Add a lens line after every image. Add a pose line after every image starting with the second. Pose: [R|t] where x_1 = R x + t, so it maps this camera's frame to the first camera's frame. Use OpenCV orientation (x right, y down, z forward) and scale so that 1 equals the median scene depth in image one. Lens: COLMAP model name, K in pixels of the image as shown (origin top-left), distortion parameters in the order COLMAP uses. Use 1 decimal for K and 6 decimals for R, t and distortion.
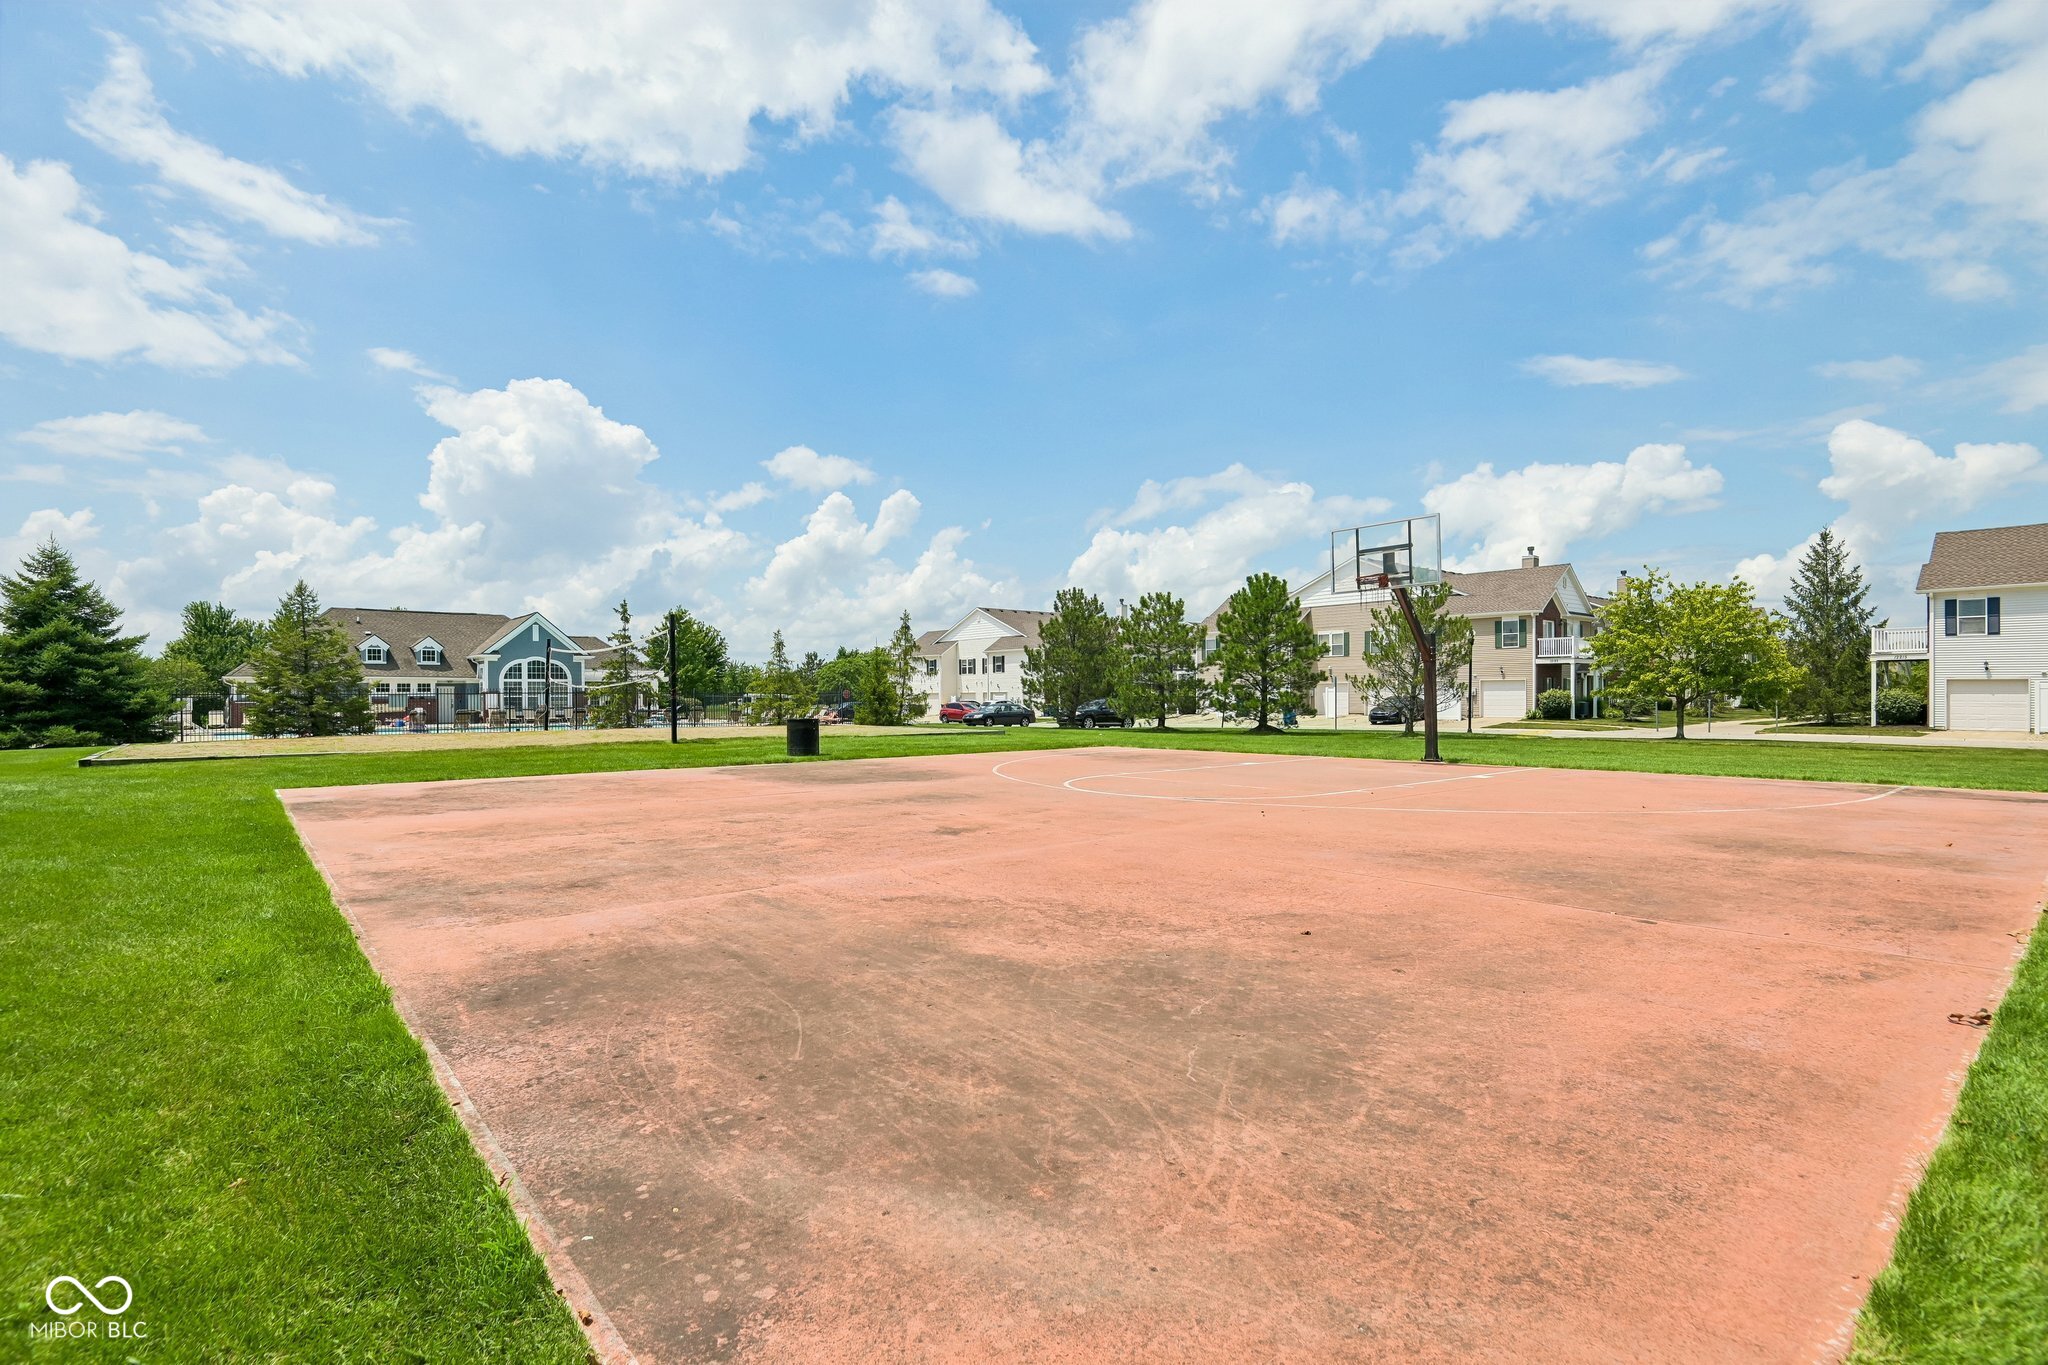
lens RADIAL K [[938.1, 0, 1024.0], [0, 938.1, 682.5], [0, 0, 1]] dist [-0.000893, -0.000174]
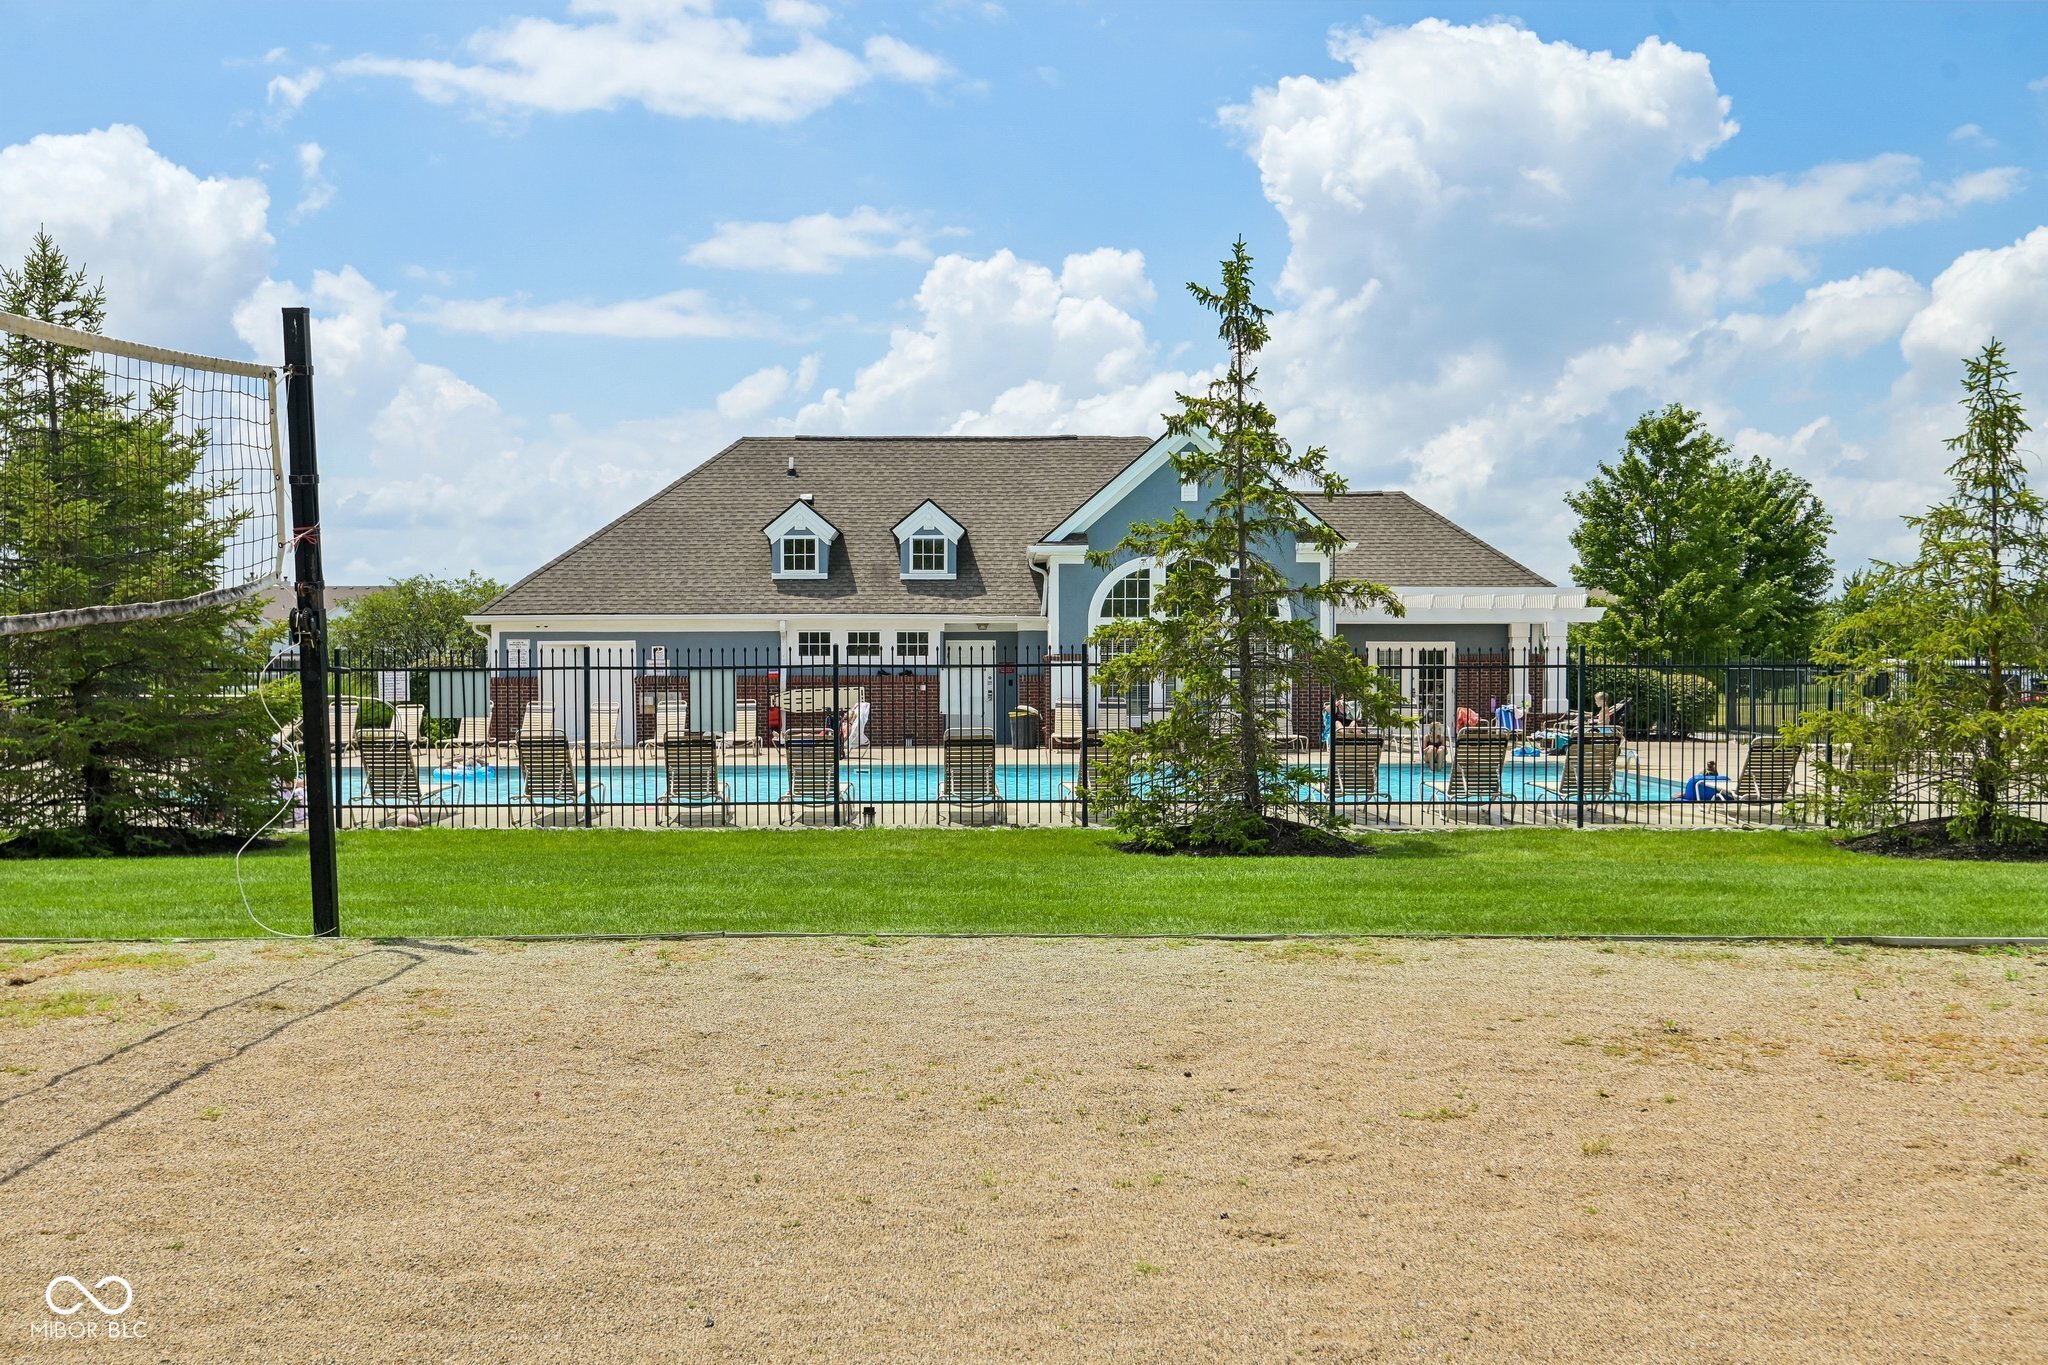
lens RADIAL K [[1944.5, 0, 1024.0], [0, 1944.5, 682.5], [0, 0, 1]] dist [0.006506, 0.005482]
pose [[0.755771, 0.011600, -0.654733, -0.121151], [0.004782, 0.999719, 0.023233, 0.003240], [0.654818, -0.020690, 0.755503, 0.460299]]
